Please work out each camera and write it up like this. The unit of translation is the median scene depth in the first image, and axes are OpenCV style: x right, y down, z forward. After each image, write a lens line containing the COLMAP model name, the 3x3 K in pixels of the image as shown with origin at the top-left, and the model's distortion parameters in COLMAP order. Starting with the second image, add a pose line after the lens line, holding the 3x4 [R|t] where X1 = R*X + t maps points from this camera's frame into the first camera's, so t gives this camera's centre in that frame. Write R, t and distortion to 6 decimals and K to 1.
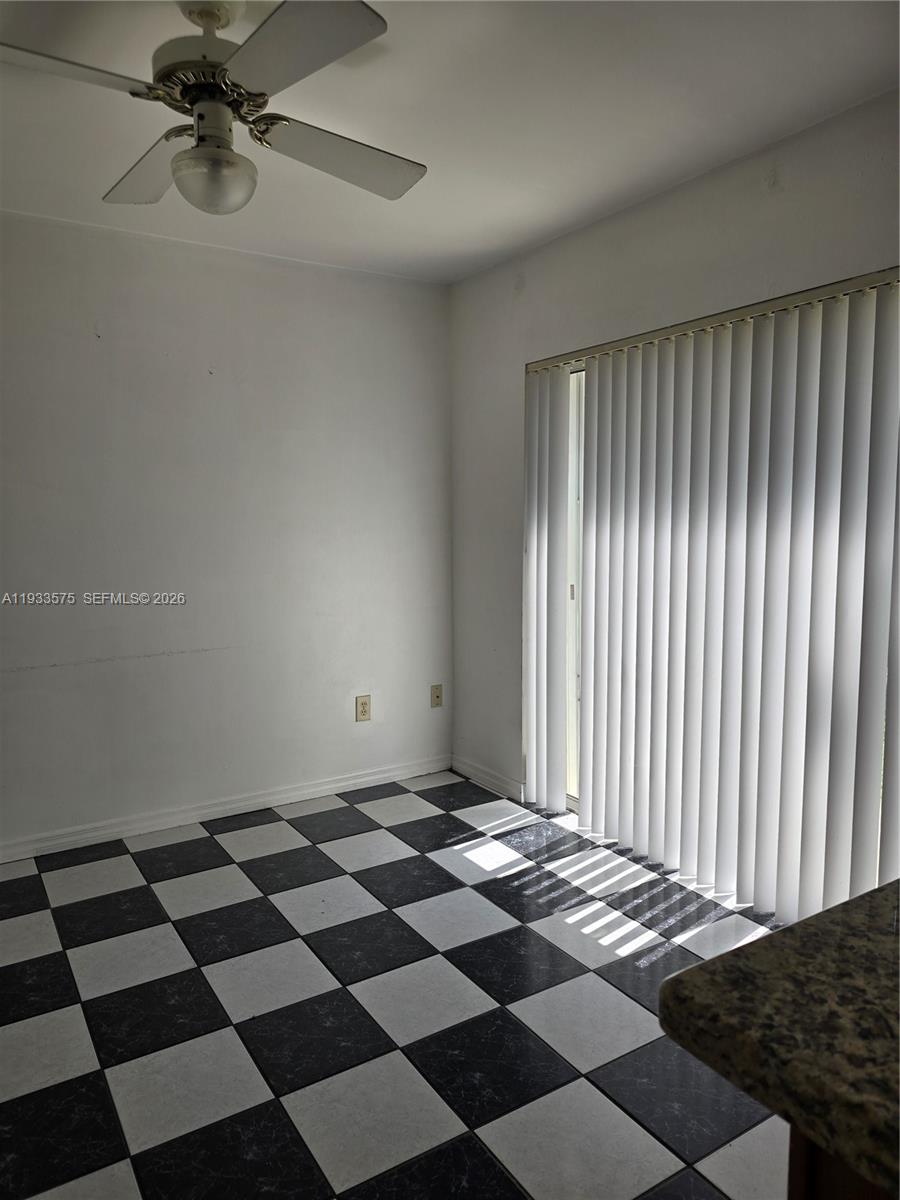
lens RADIAL K [[815.0, 0, 446.3], [0, 815.0, 591.1], [0, 0, 1]] dist [0.049914, -0.045723]
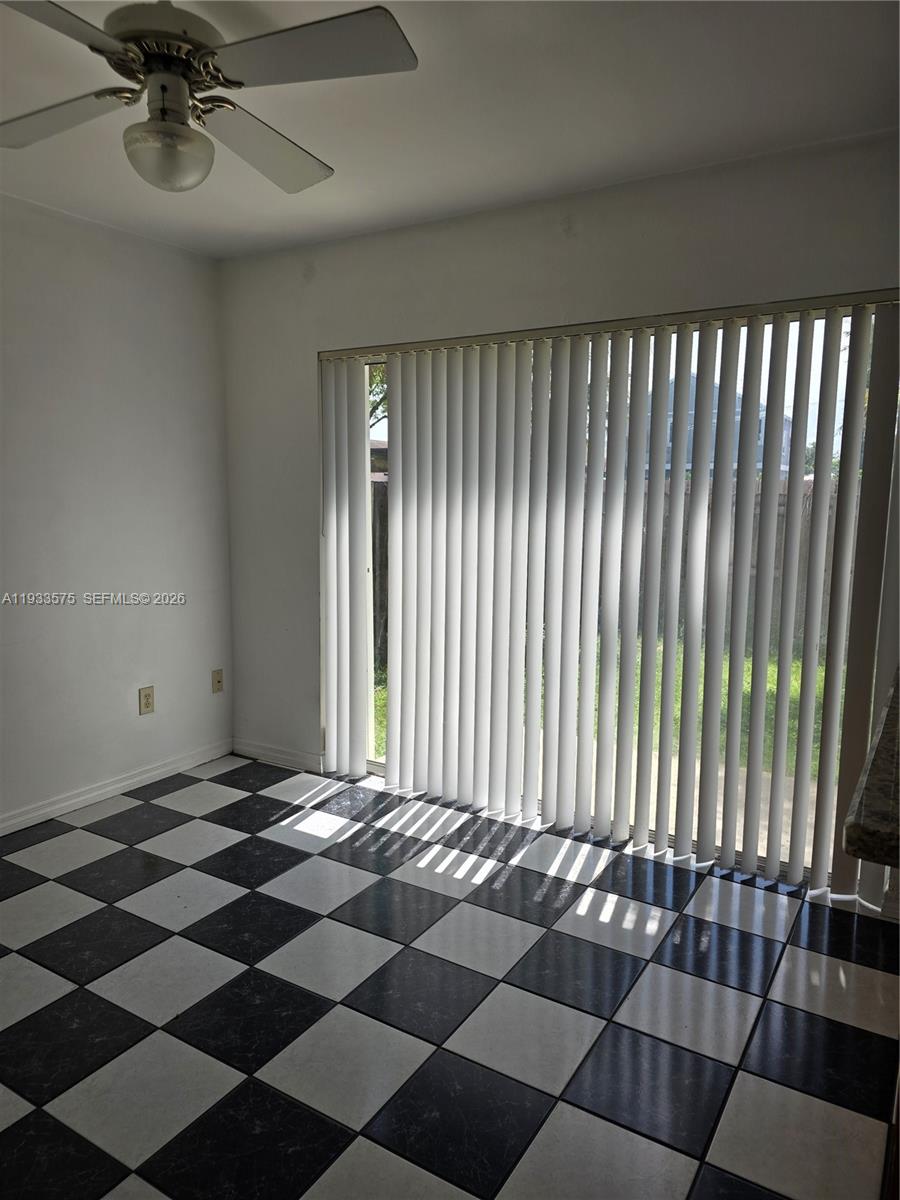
lens RADIAL K [[815.0, 0, 450.5], [0, 815.0, 589.9], [0, 0, 1]] dist [0.049914, -0.045723]
pose [[0.895859, -0.041492, 0.442397, -0.248541], [0.028665, 0.998953, 0.035645, -0.010283], [-0.443413, -0.019251, 0.896110, -0.009233]]
